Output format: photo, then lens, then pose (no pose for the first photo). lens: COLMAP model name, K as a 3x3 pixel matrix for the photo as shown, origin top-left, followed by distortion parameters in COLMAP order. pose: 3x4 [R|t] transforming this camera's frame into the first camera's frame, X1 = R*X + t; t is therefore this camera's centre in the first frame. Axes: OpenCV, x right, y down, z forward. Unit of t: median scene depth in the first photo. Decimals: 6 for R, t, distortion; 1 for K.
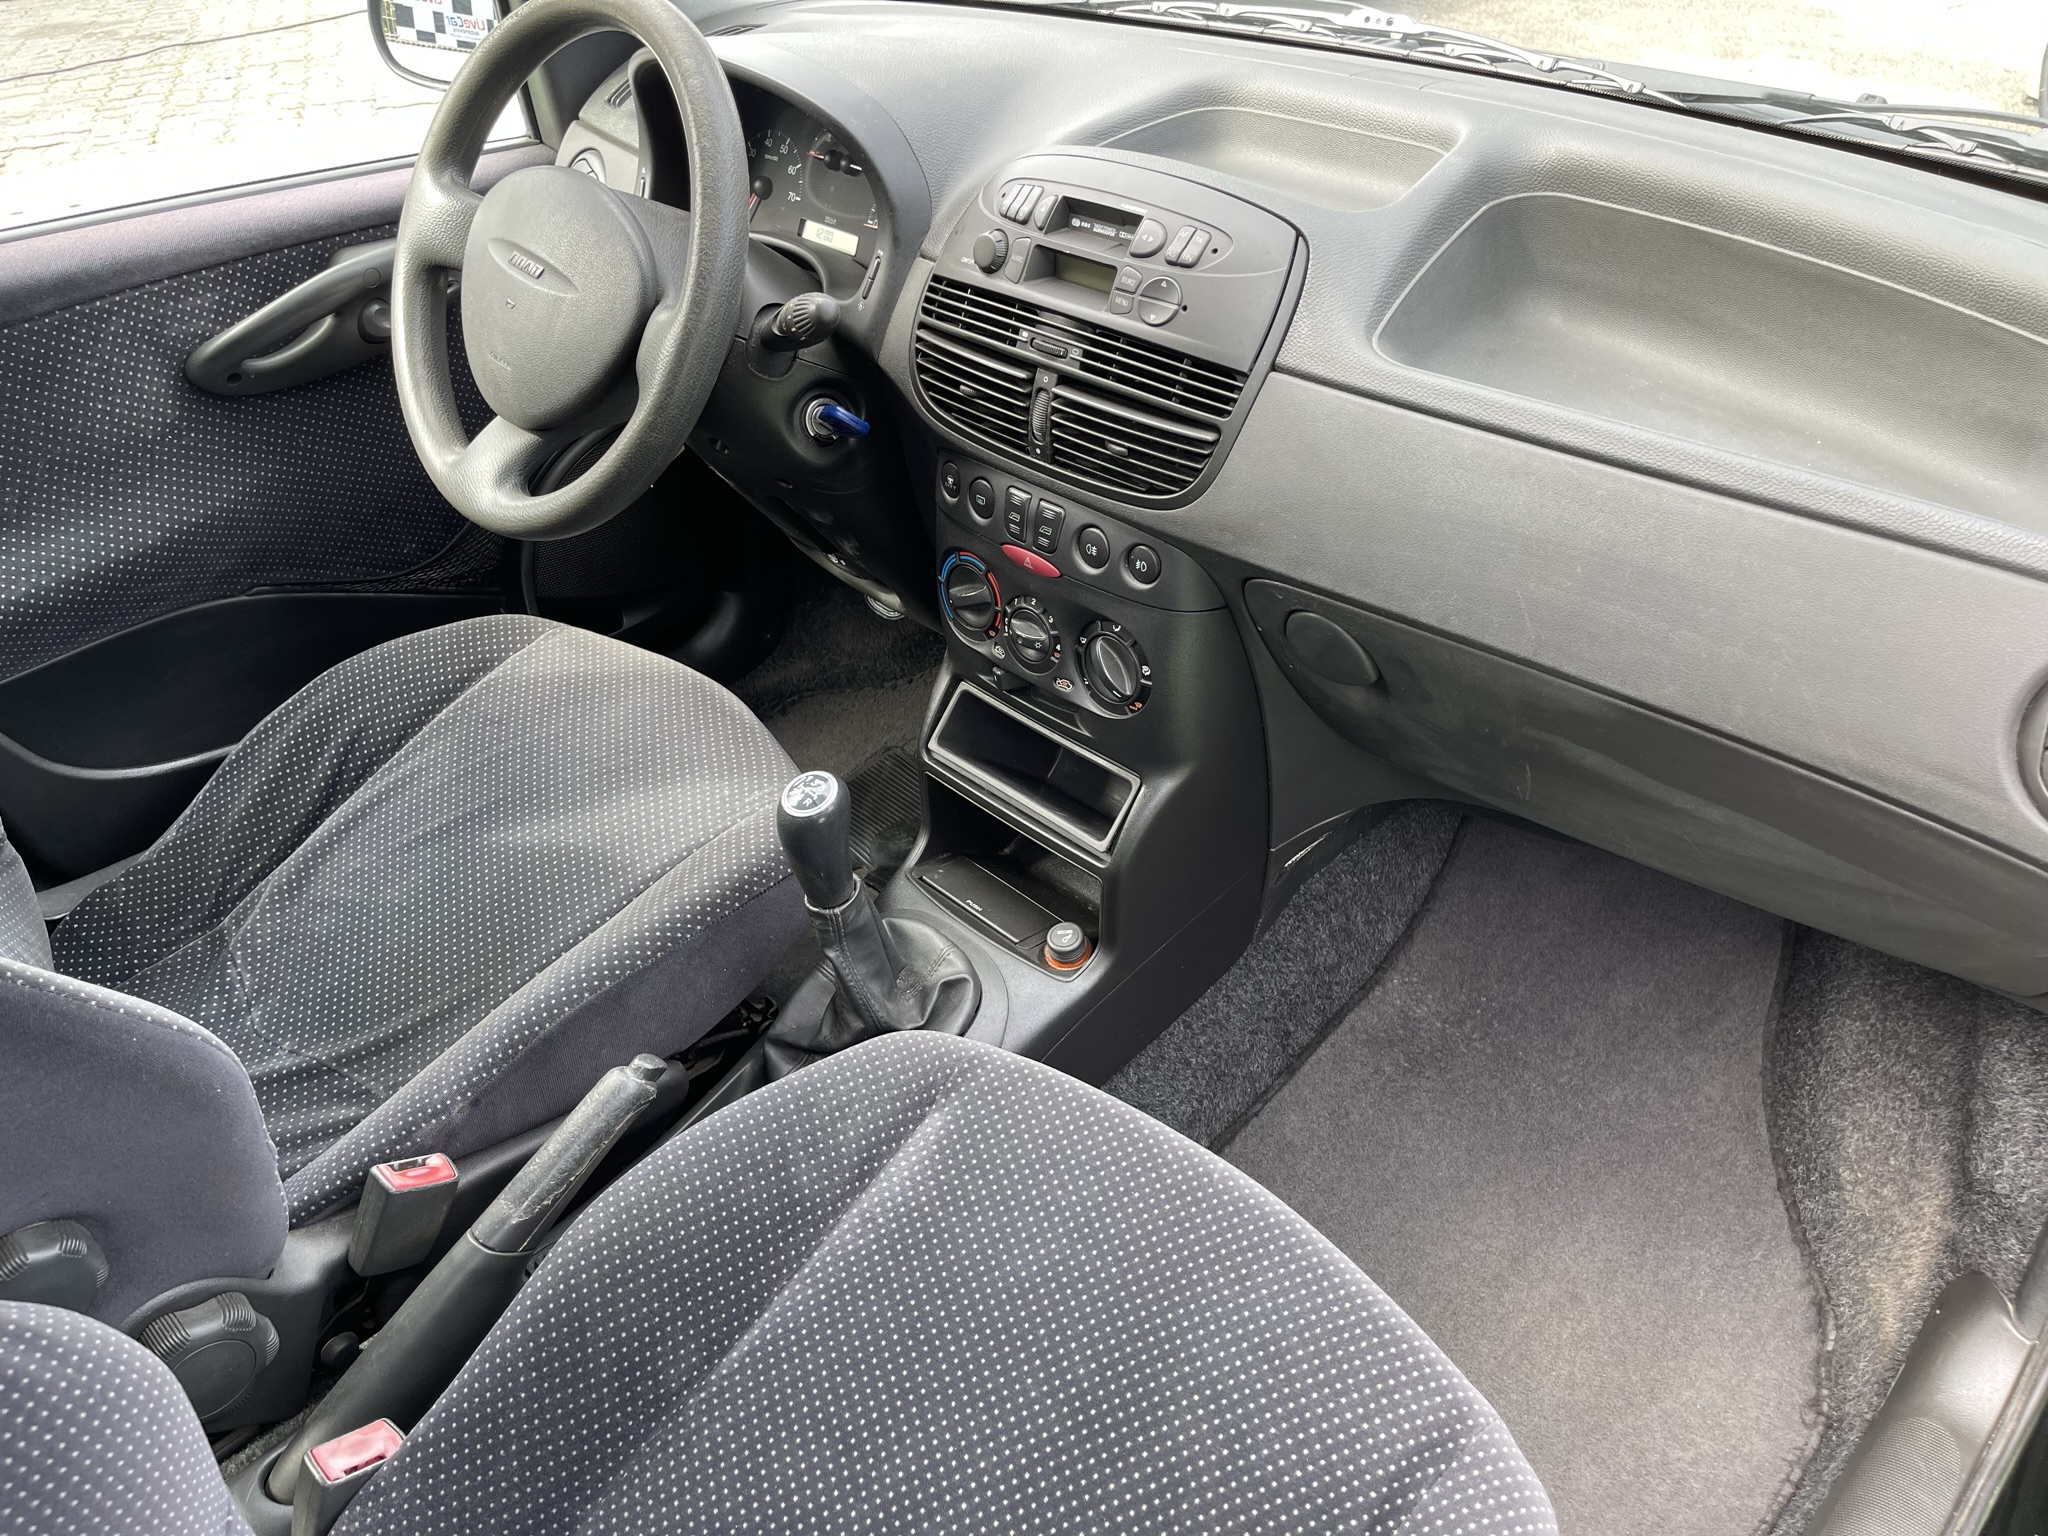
lens RADIAL K [[1557.5, 0, 983.7], [0, 1557.5, 769.3], [0, 0, 1]] dist [0.051649, -0.068814]
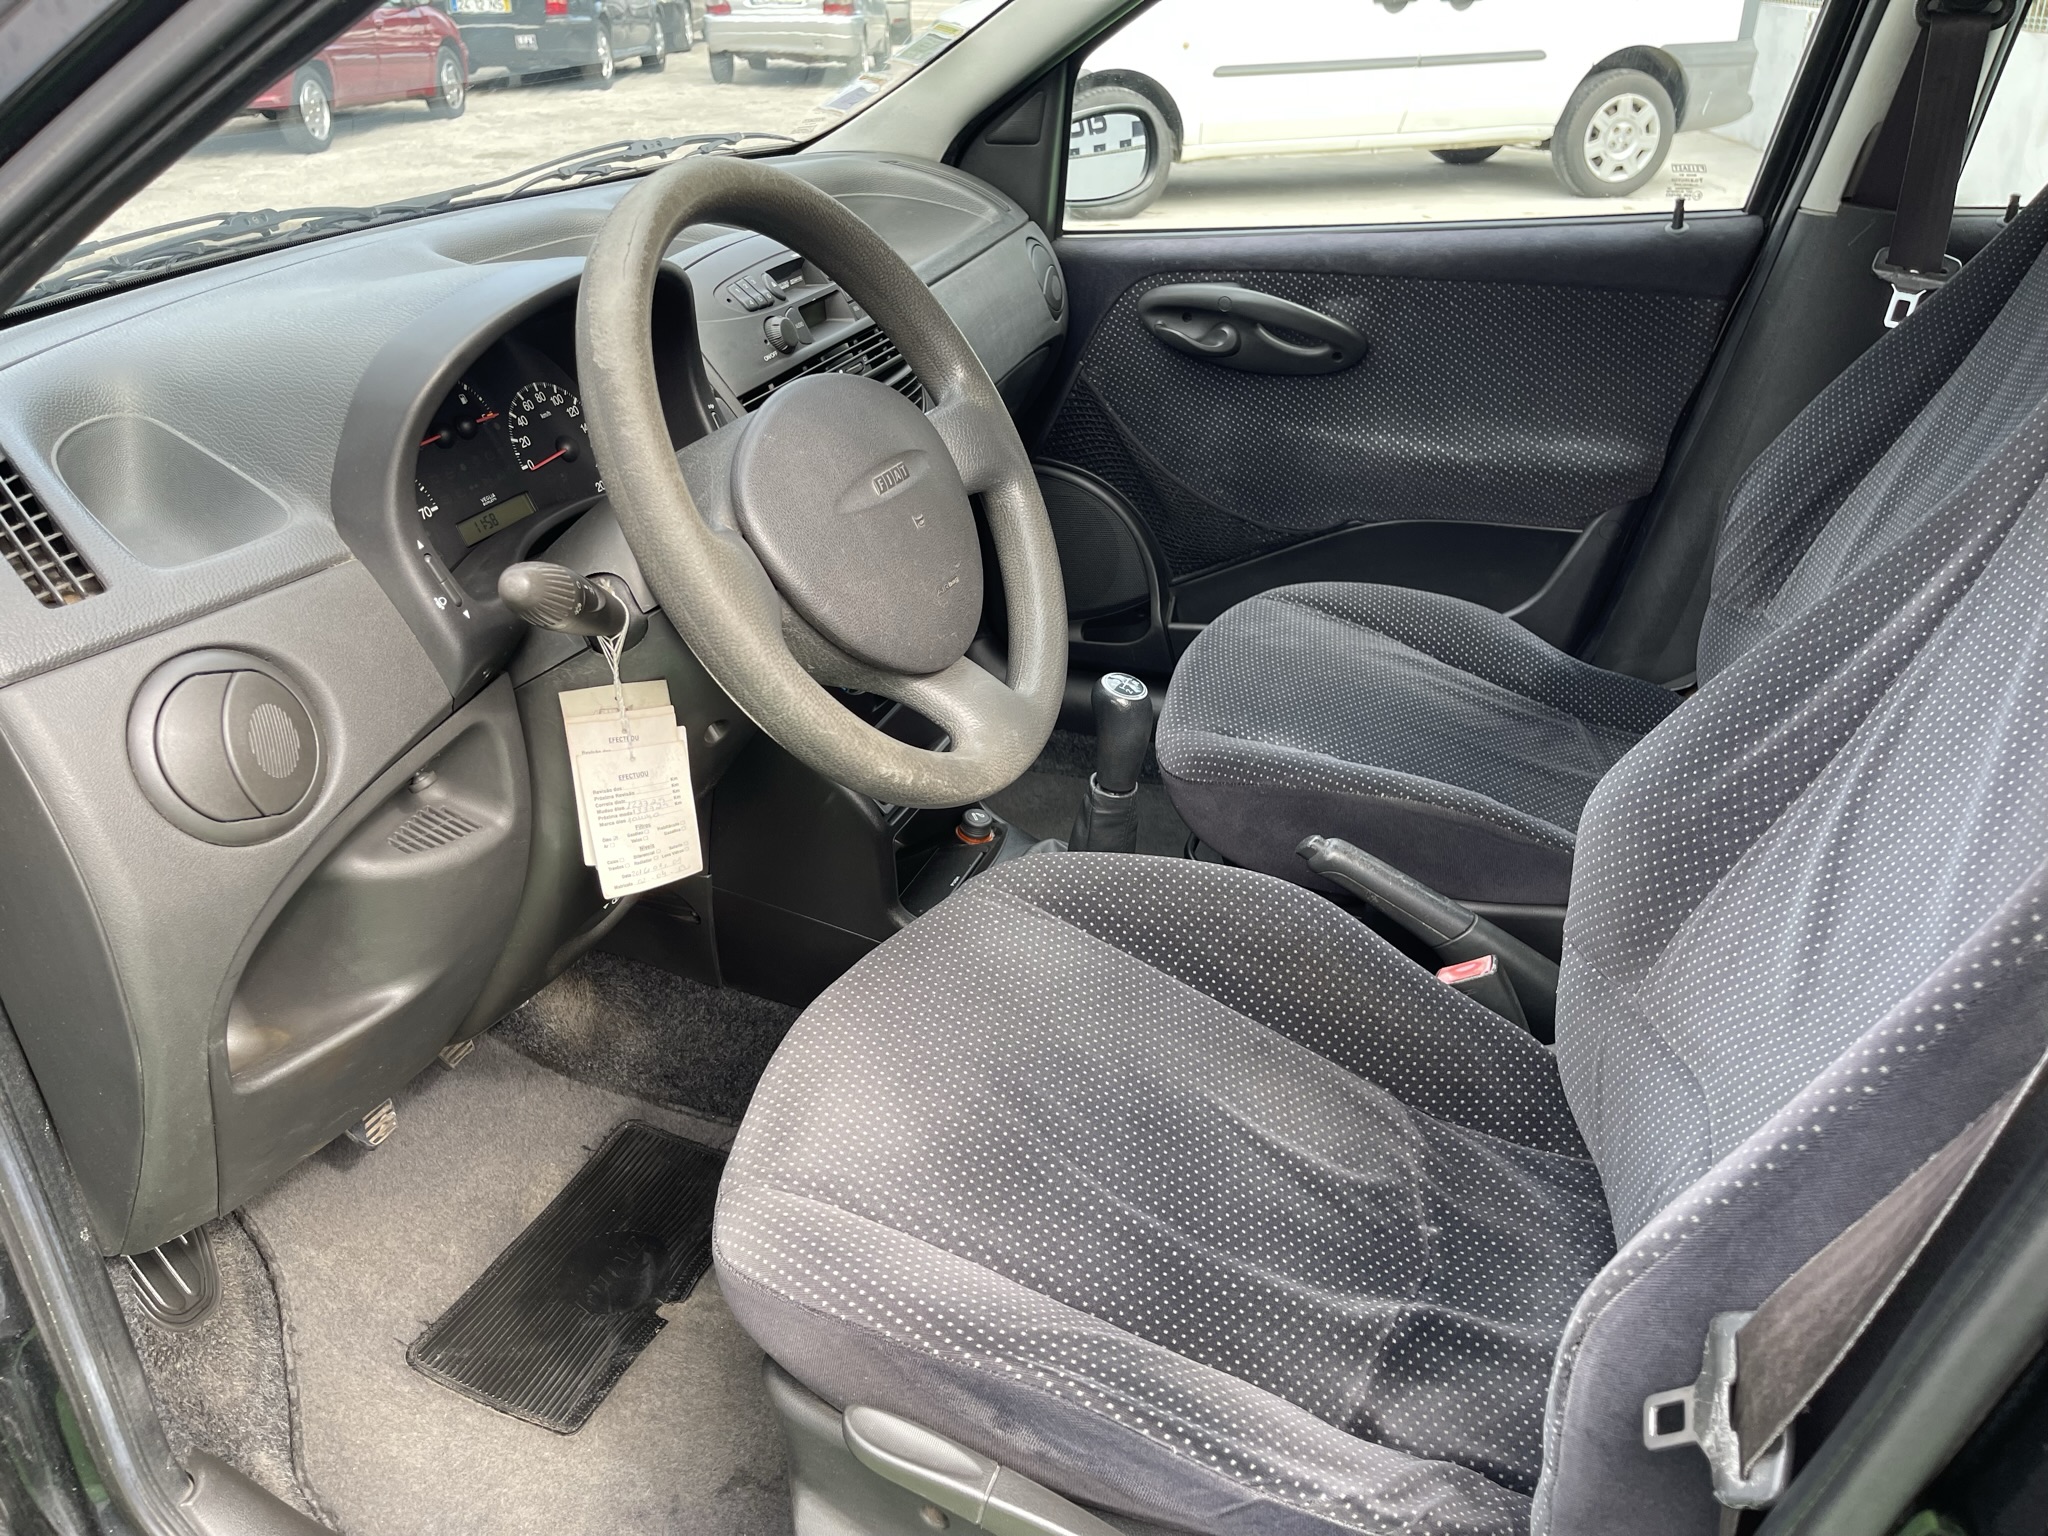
lens RADIAL K [[1598.3, 0, 1021.0], [0, 1598.3, 757.8], [0, 0, 1]] dist [0.047573, -0.078001]
pose [[-0.449690, -0.367489, 0.814083, -1.085796], [0.558288, 0.595806, 0.577347, -0.700184], [-0.697204, 0.714120, -0.062763, 1.146233]]
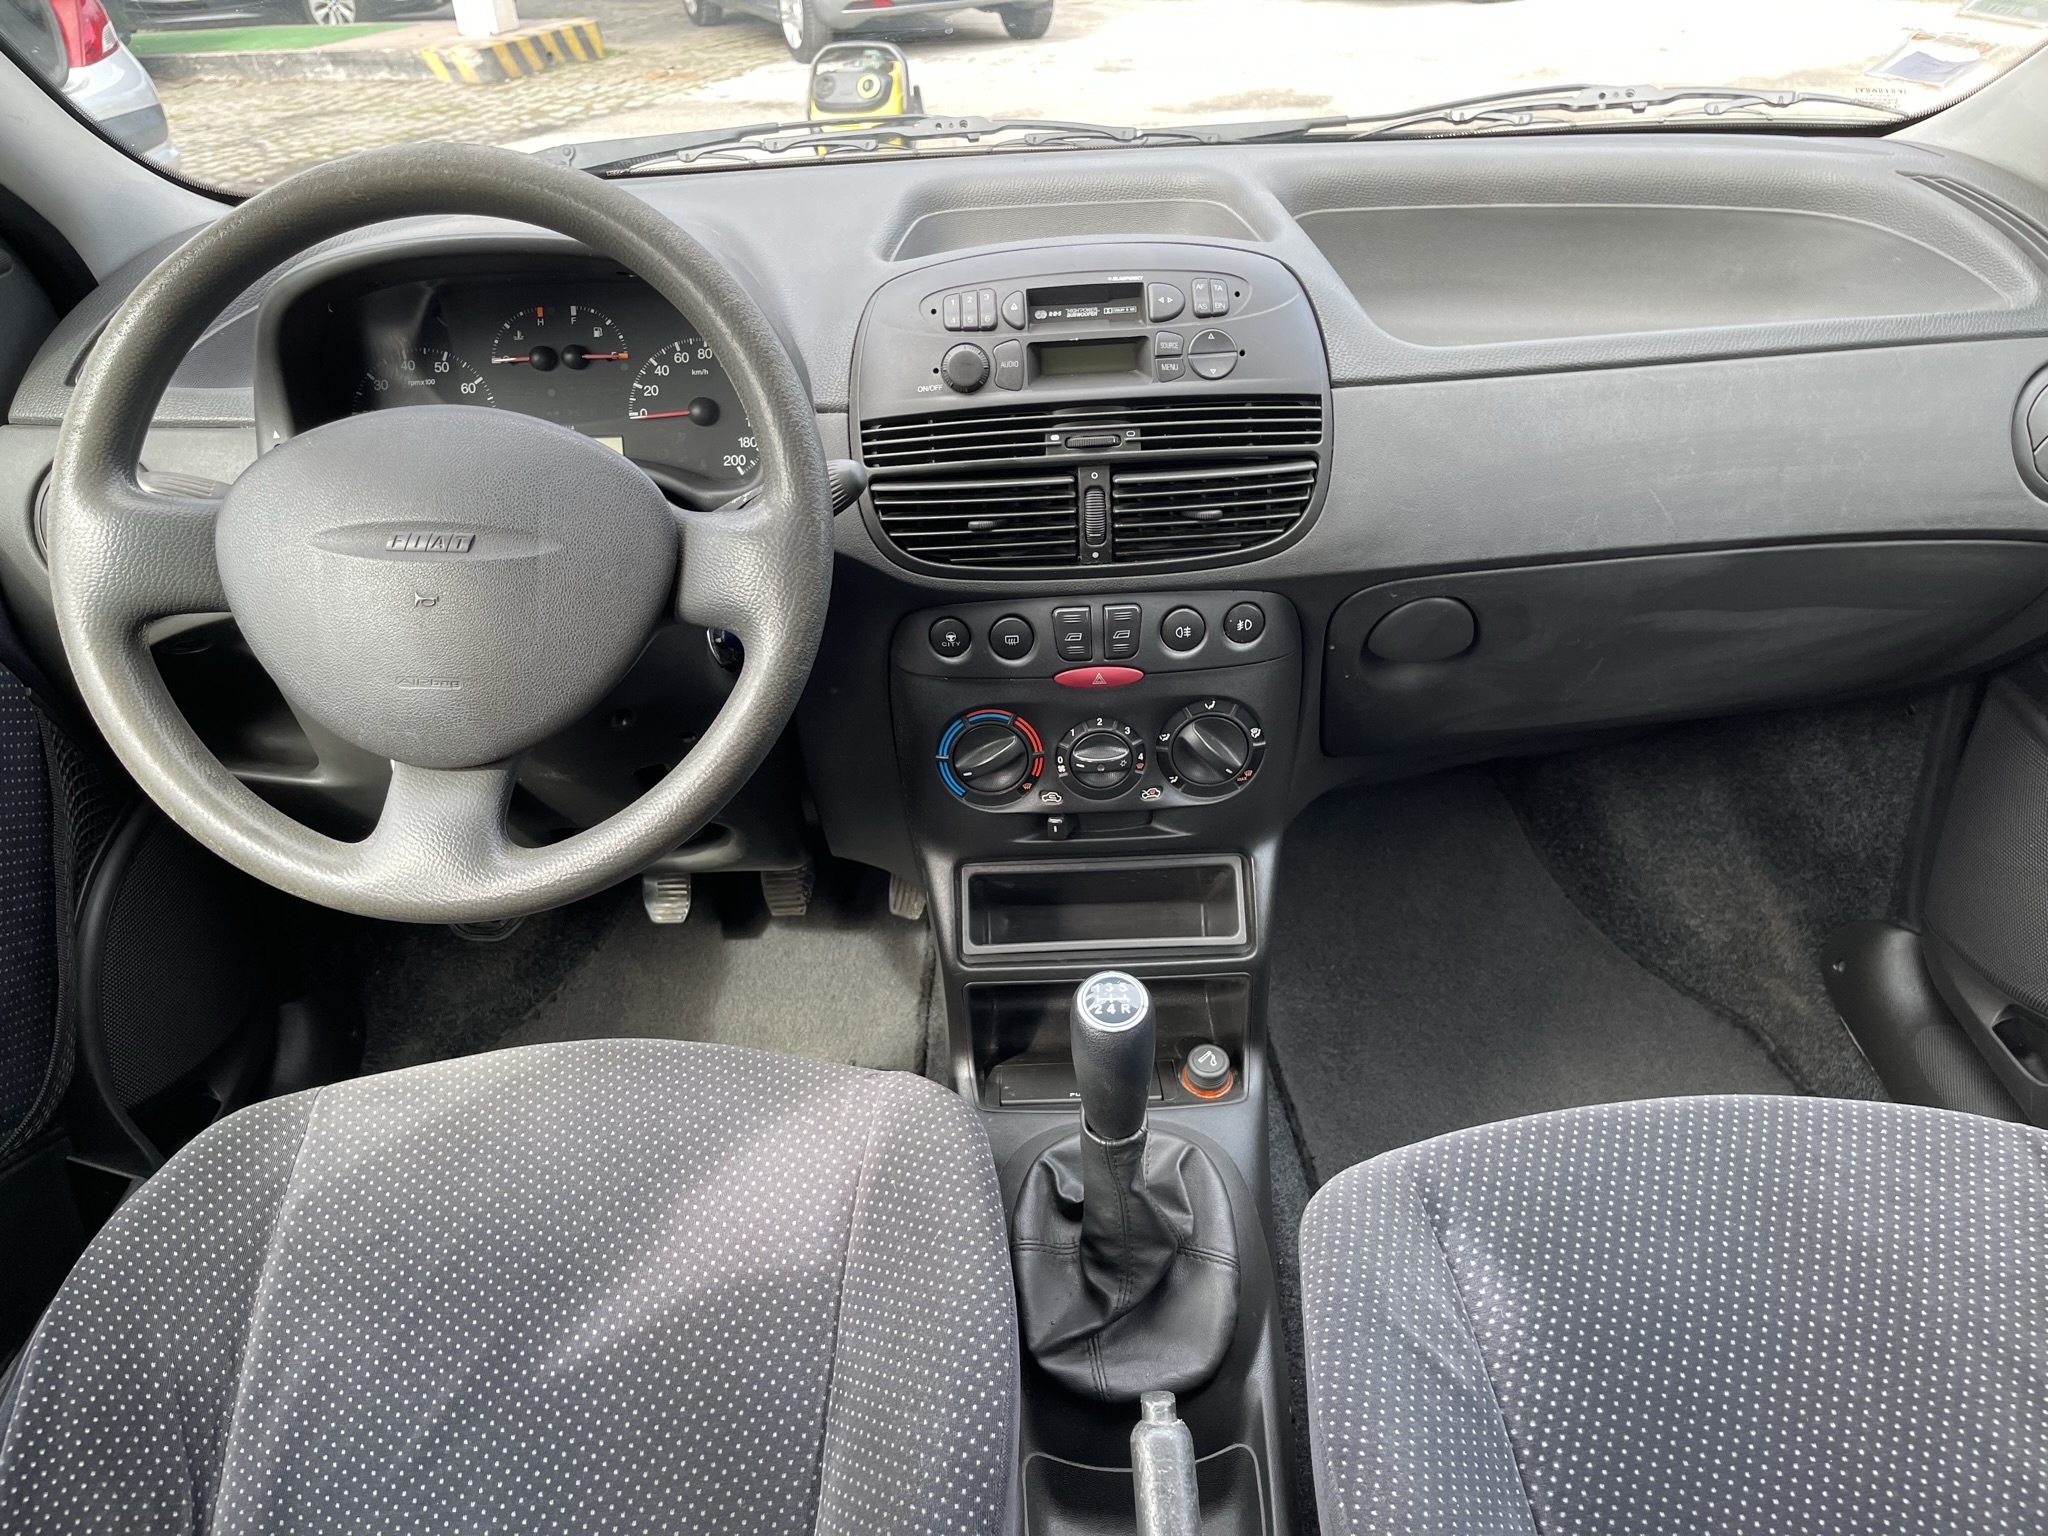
lens RADIAL K [[1598.3, 0, 1021.0], [0, 1598.3, 757.8], [0, 0, 1]] dist [0.047573, -0.078001]
pose [[0.684462, -0.364592, 0.631336, -0.616927], [0.449089, 0.893022, 0.028834, -0.142298], [-0.574309, 0.263790, 0.774973, 0.328502]]
